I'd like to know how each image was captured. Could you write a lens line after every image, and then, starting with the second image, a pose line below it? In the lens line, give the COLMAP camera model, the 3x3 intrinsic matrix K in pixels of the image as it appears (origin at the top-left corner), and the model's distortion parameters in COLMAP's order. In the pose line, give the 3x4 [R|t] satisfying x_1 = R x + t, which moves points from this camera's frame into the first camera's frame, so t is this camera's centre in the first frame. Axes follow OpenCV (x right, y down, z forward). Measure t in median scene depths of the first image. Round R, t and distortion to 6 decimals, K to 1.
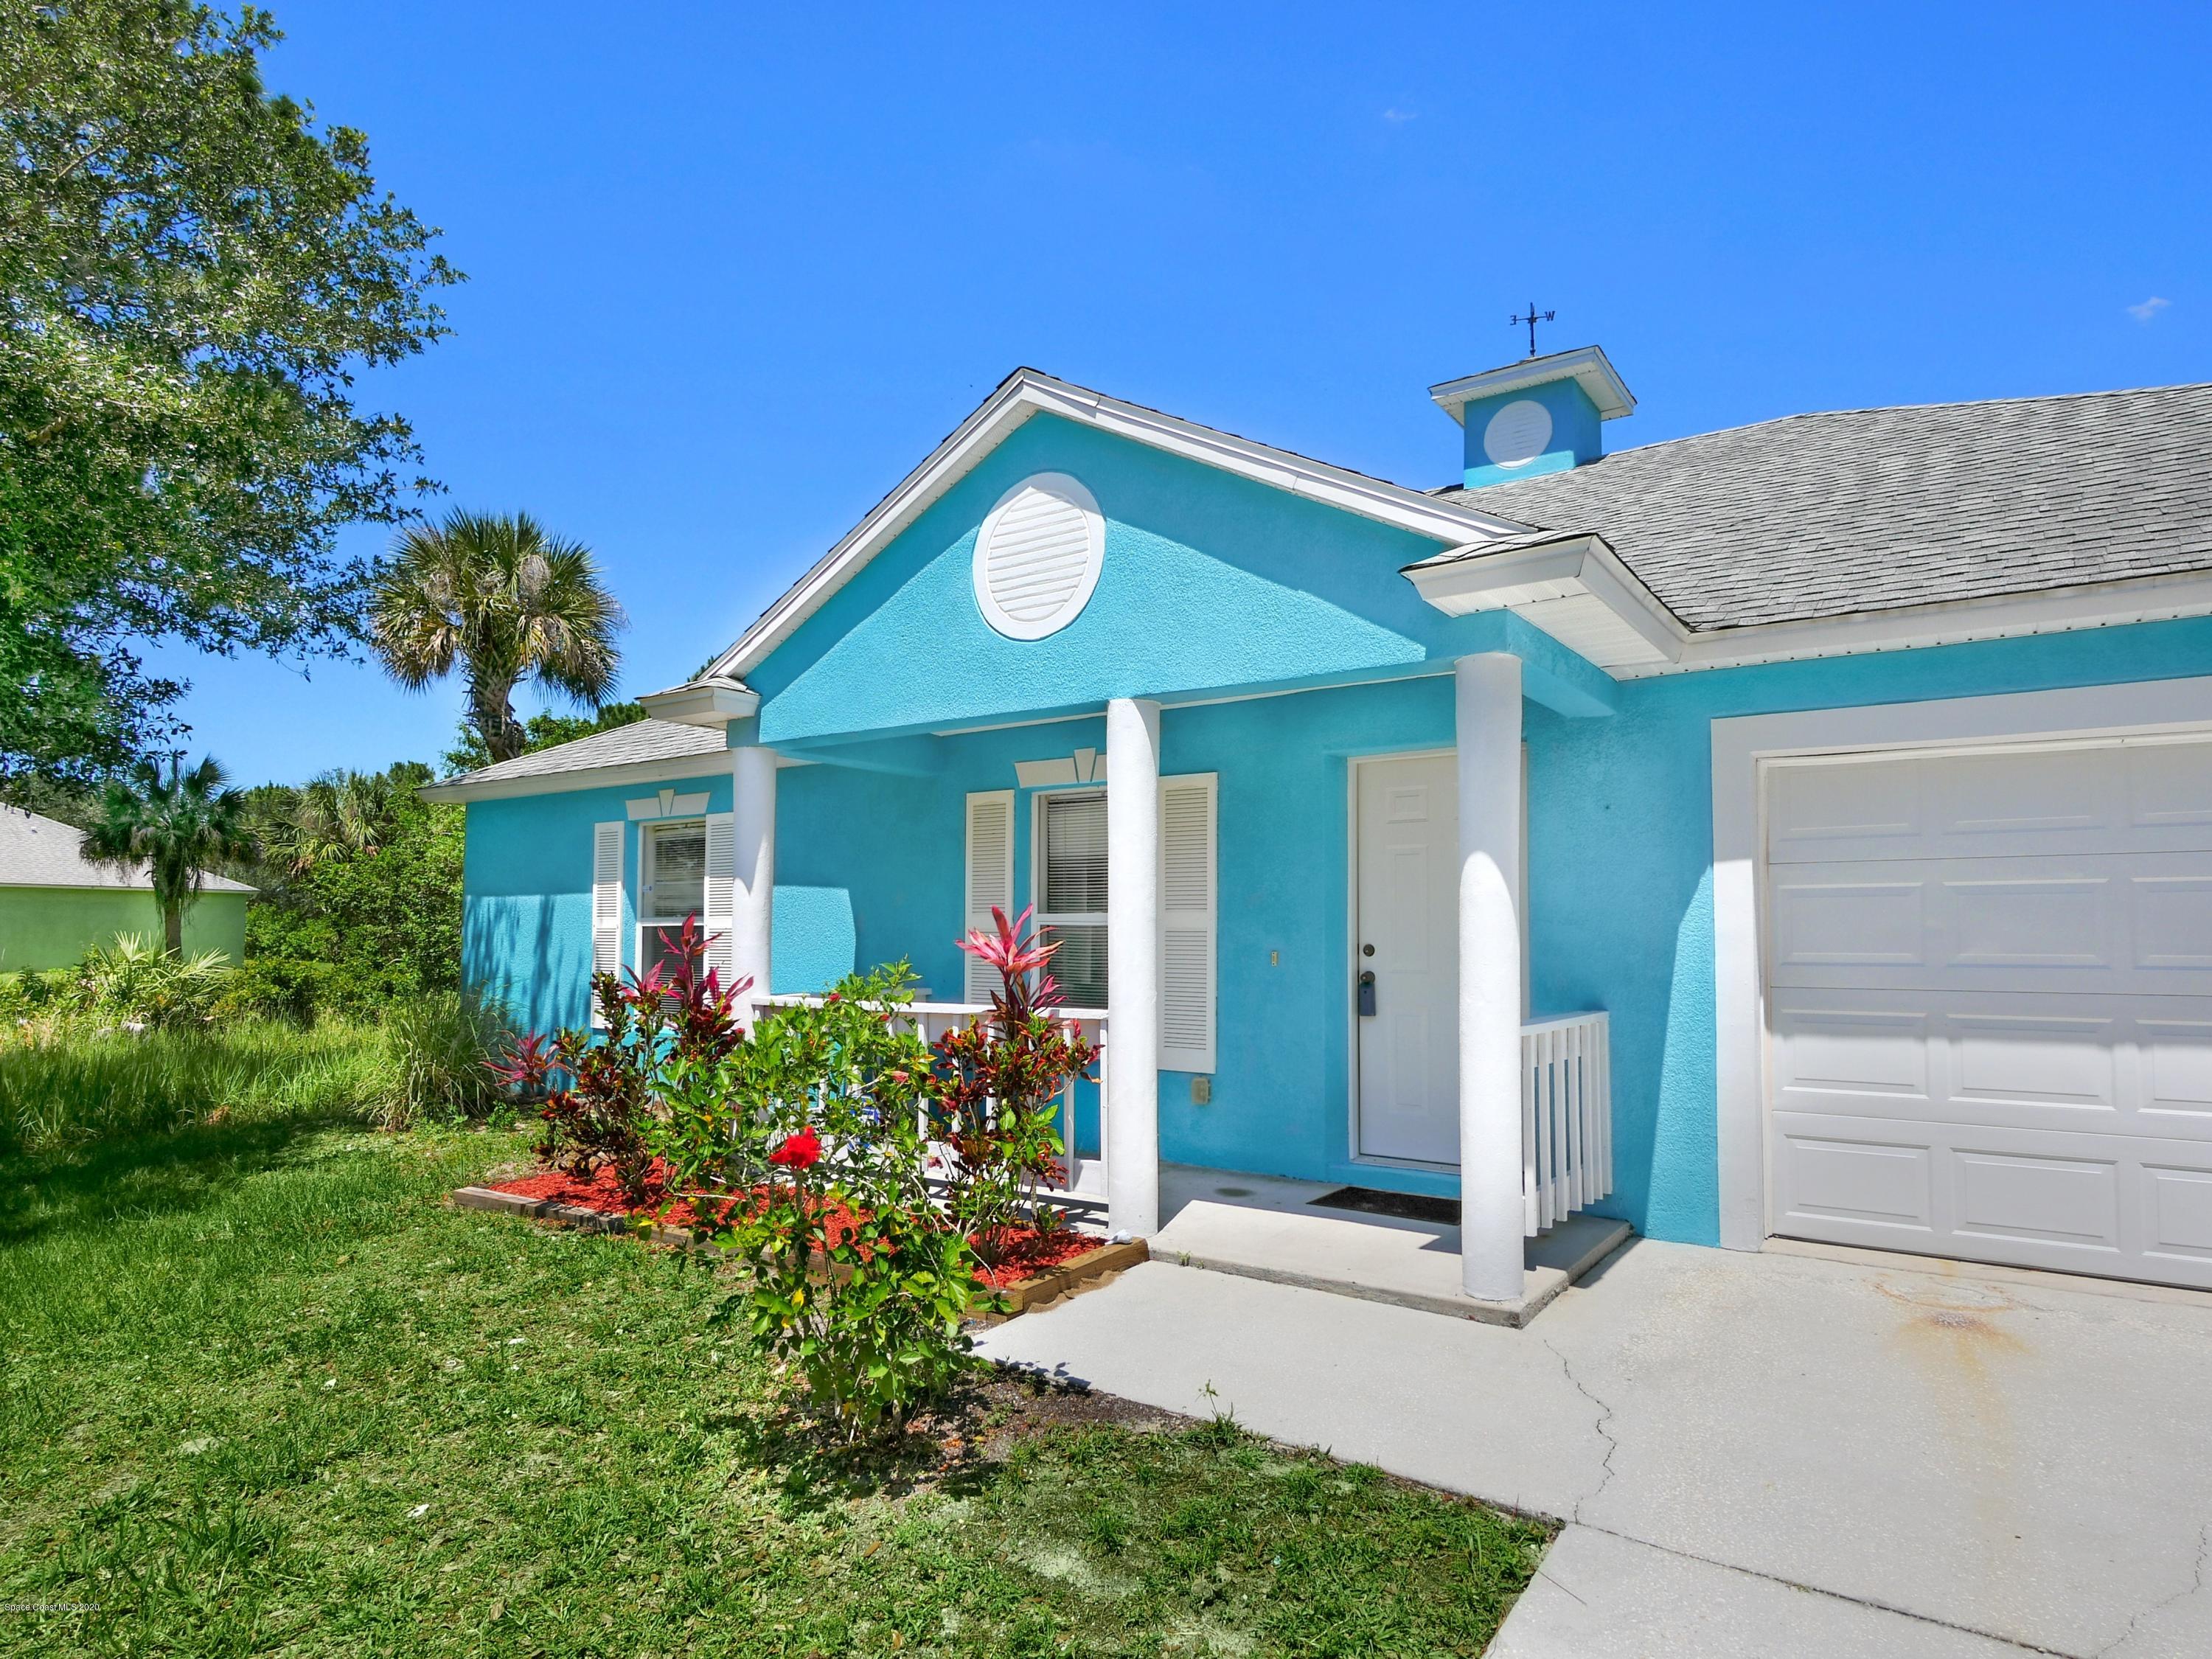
lens RADIAL K [[1292.5, 0, 1106.9], [0, 1292.5, 885.5], [0, 0, 1]] dist [0.000064, -0.000014]
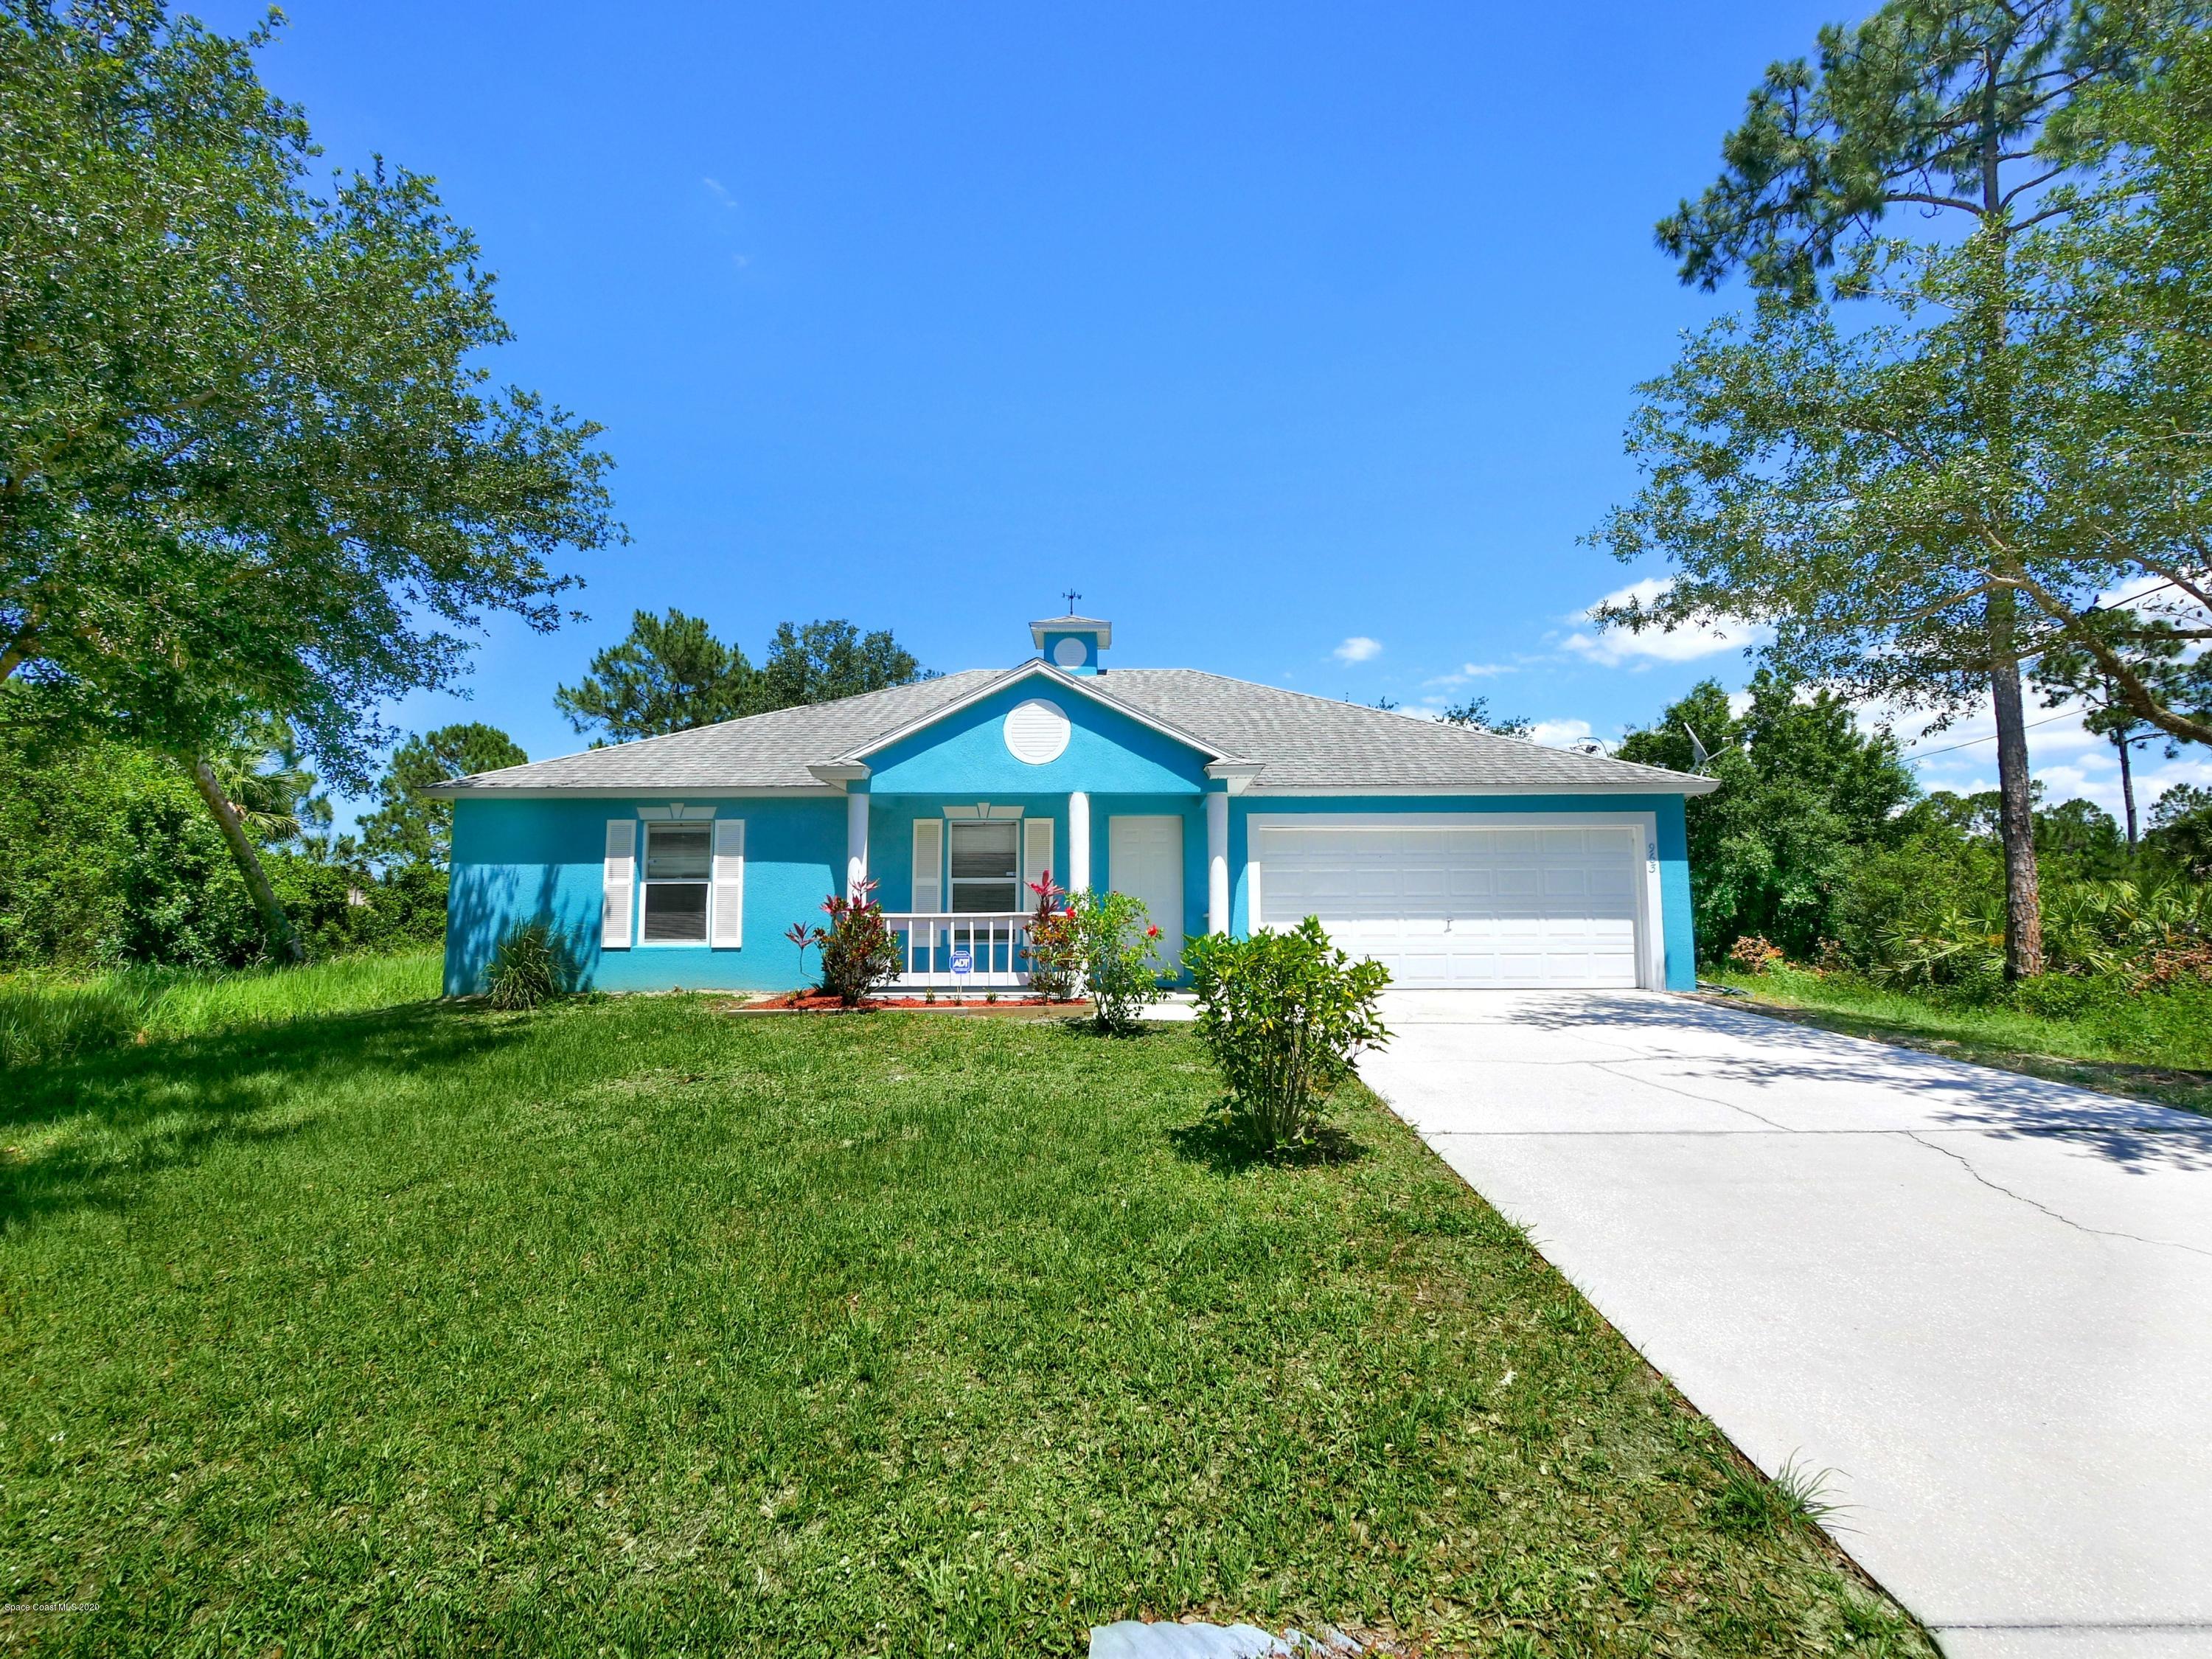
lens RADIAL K [[972.7, 0, 1102.1], [0, 972.7, 821.4], [0, 0, 1]] dist [0.001365, 0.000517]
pose [[0.815662, 0.043283, 0.576907, -0.635915], [-0.015211, 0.998457, -0.053404, 0.009355], [-0.578328, 0.034784, 0.815062, -0.367541]]
